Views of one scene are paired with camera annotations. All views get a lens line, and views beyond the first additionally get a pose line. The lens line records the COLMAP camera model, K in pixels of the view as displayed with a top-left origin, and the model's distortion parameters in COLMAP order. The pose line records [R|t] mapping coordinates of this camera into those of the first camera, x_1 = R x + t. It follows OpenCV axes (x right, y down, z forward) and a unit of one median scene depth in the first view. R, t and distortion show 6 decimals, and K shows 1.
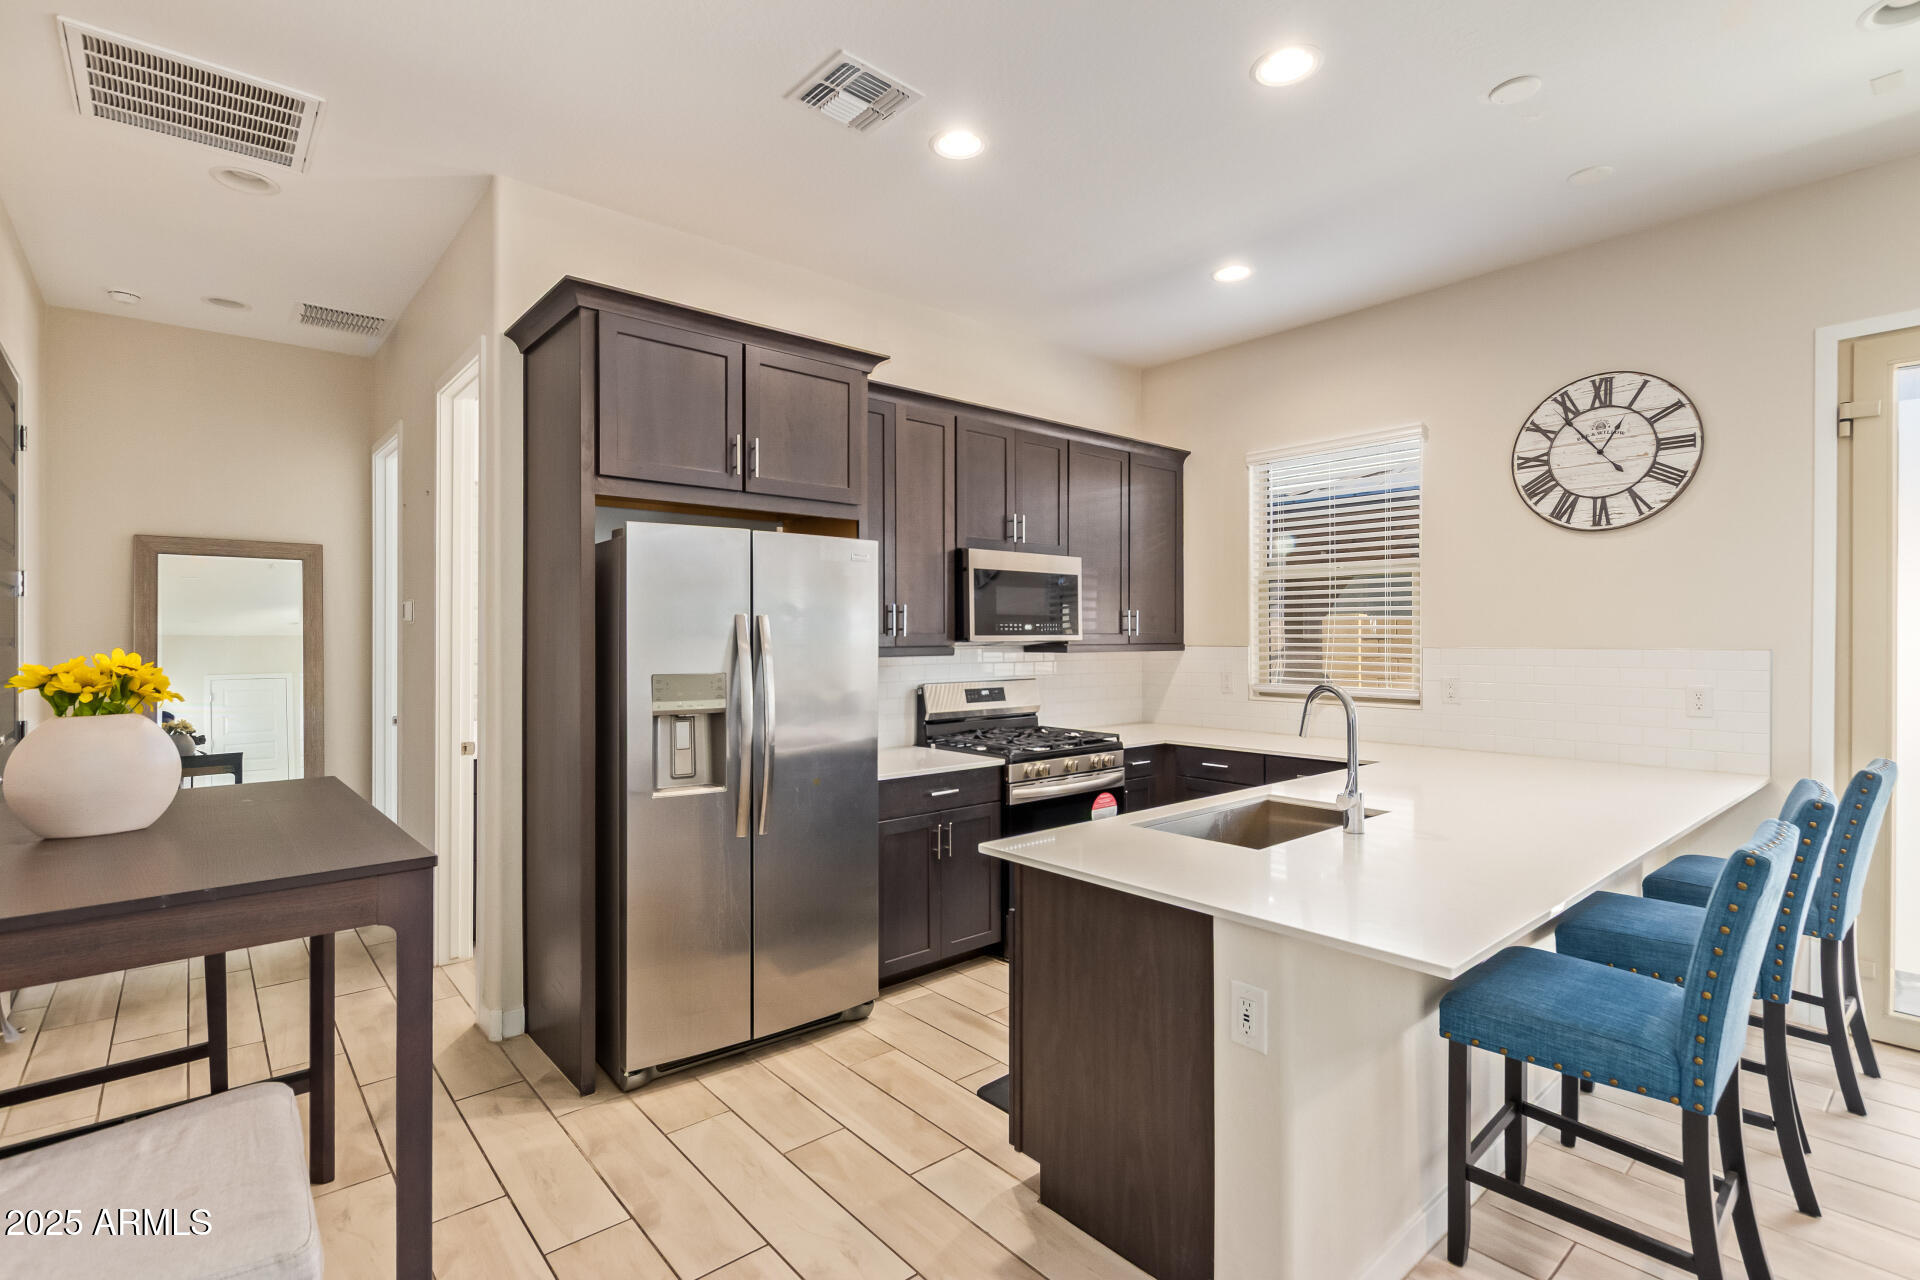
lens RADIAL K [[904.0, 0, 966.7], [0, 904.0, 646.9], [0, 0, 1]] dist [0.012400, -0.004205]
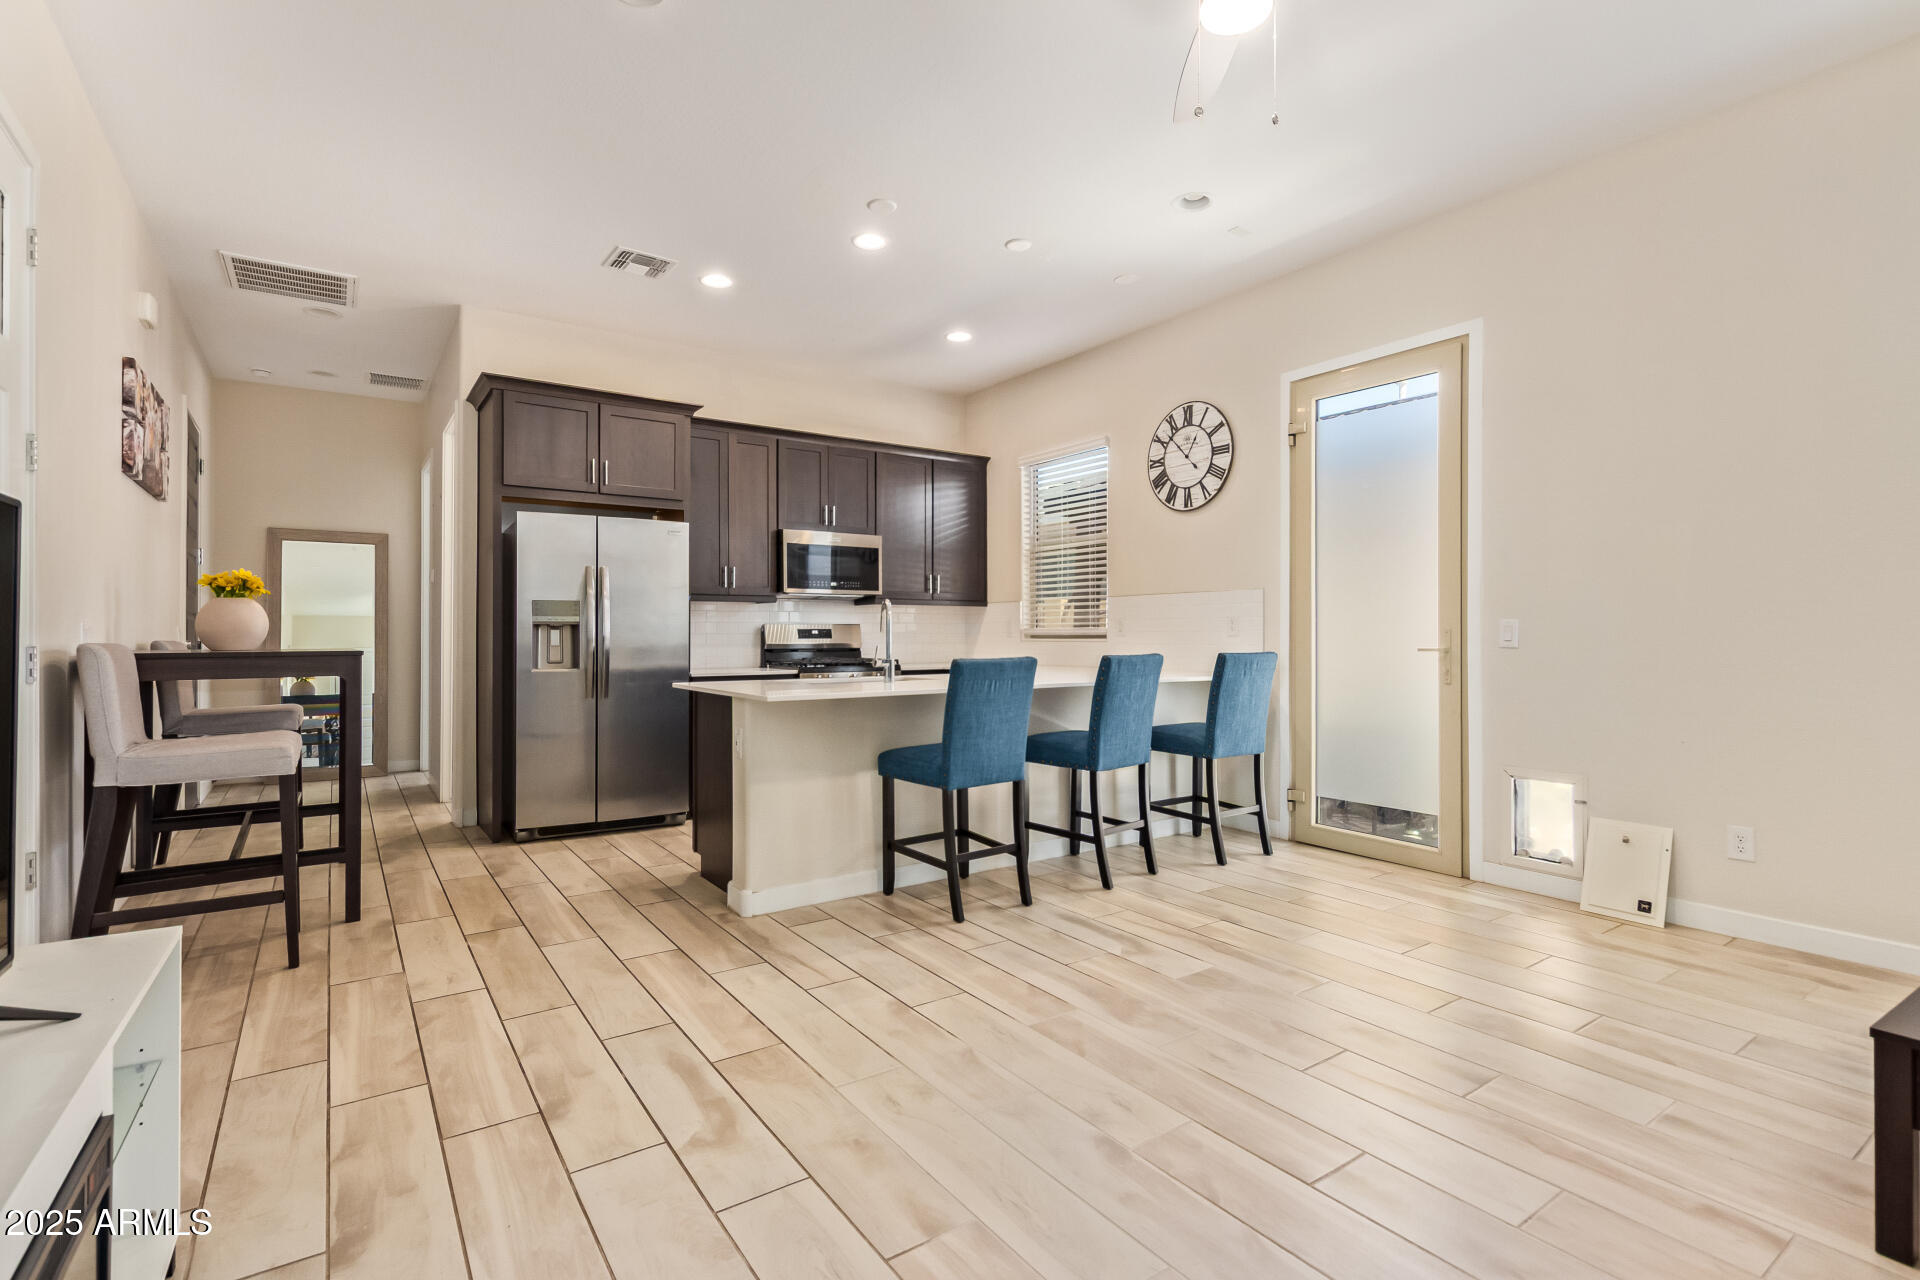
lens RADIAL K [[904.0, 0, 956.5], [0, 904.0, 640.0], [0, 0, 1]] dist [0.012400, -0.004205]
pose [[0.994238, 0.001124, -0.107191, 0.506815], [-0.001588, 0.999990, -0.004241, 0.089016], [0.107185, 0.004387, 0.994229, -0.496612]]
